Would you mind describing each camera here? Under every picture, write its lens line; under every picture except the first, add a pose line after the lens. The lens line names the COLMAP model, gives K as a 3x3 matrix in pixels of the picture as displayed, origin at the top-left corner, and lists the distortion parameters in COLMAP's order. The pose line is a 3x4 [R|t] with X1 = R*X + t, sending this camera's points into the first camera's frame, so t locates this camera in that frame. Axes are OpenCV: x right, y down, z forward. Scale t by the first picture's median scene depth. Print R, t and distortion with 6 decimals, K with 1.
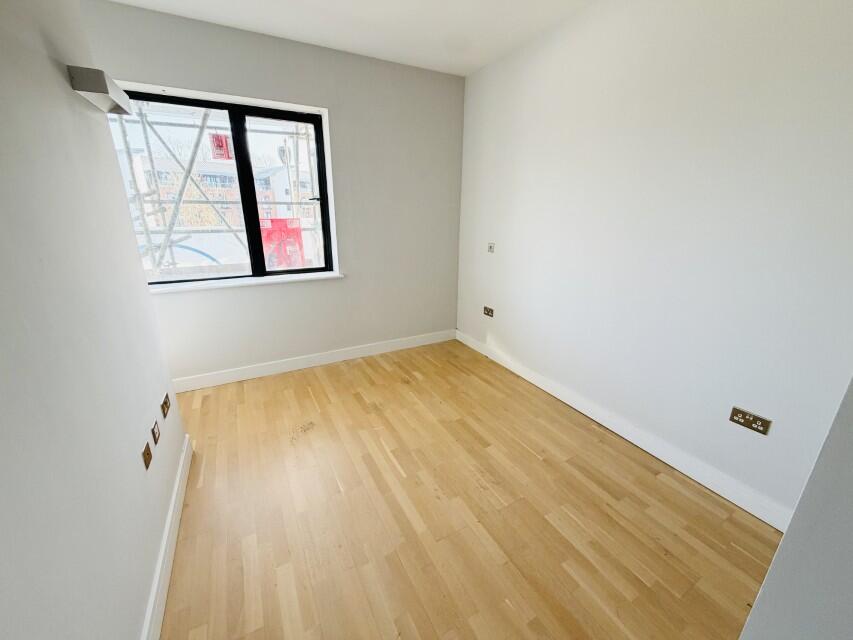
lens RADIAL K [[339.5, 0, 422.4], [0, 339.5, 318.6], [0, 0, 1]] dist [-0.001384, 0.000416]
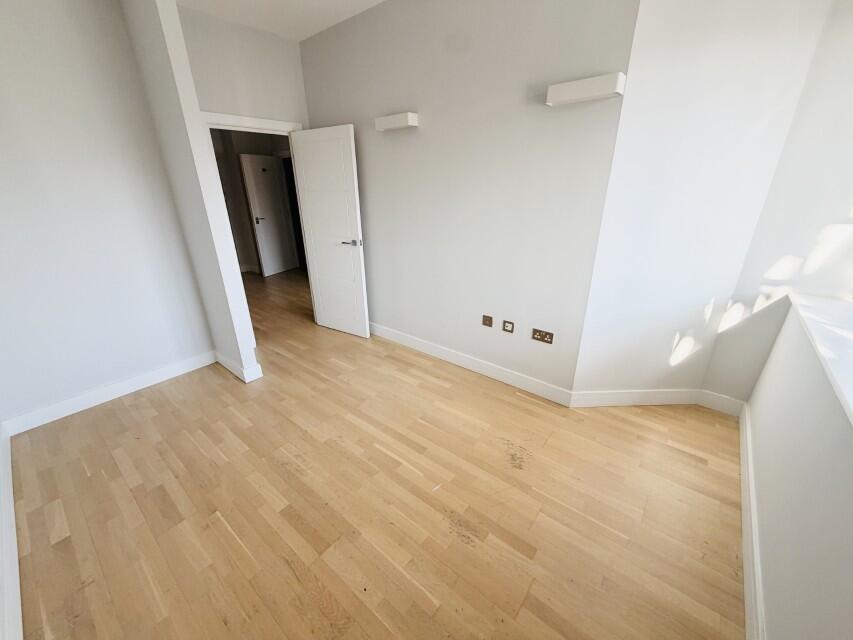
lens RADIAL K [[339.5, 0, 422.4], [0, 339.5, 318.6], [0, 0, 1]] dist [-0.001384, 0.000416]
pose [[-0.924916, 0.151585, -0.348644, 0.108976], [-0.104722, 0.780003, 0.616951, -0.462829], [0.365464, 0.607139, -0.705563, 1.406404]]
